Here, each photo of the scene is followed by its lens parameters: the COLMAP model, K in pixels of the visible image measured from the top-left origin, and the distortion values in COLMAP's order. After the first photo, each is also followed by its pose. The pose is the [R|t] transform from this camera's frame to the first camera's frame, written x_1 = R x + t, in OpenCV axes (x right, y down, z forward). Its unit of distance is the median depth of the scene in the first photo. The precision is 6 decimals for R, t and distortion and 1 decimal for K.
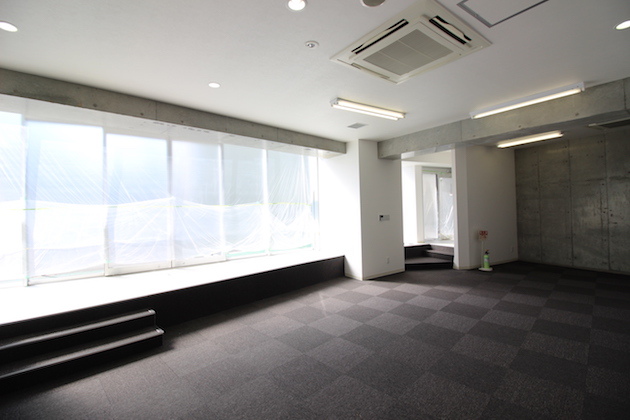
lens RADIAL K [[291.4, 0, 313.3], [0, 291.4, 204.3], [0, 0, 1]] dist [-0.000790, -0.012523]
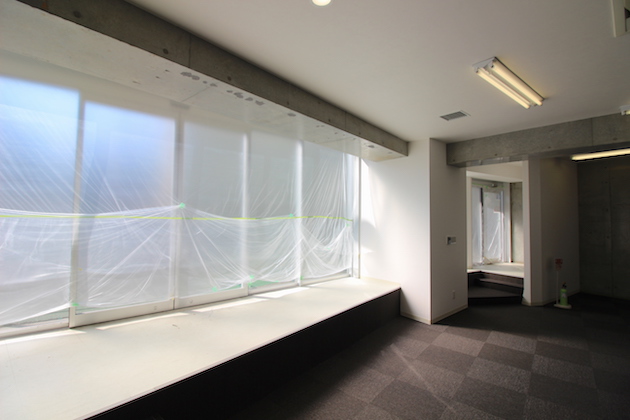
lens RADIAL K [[291.4, 0, 313.3], [0, 291.4, 204.3], [0, 0, 1]] dist [-0.000790, -0.012523]
pose [[0.995692, 0.039803, 0.083739, -0.214430], [-0.037360, 0.998835, -0.030538, -0.014252], [-0.084857, 0.027278, 0.996020, 0.275369]]
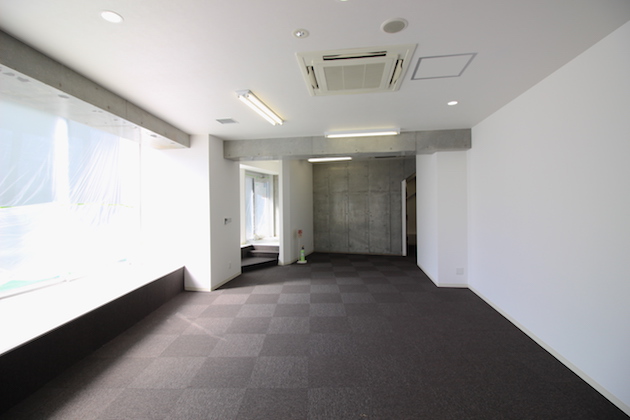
lens RADIAL K [[291.4, 0, 313.3], [0, 291.4, 204.3], [0, 0, 1]] dist [-0.000790, -0.012523]
pose [[0.703497, 0.015642, 0.710526, -0.260781], [-0.015238, 0.999860, -0.006925, -0.007041], [-0.710535, -0.005956, 0.703637, 0.144954]]
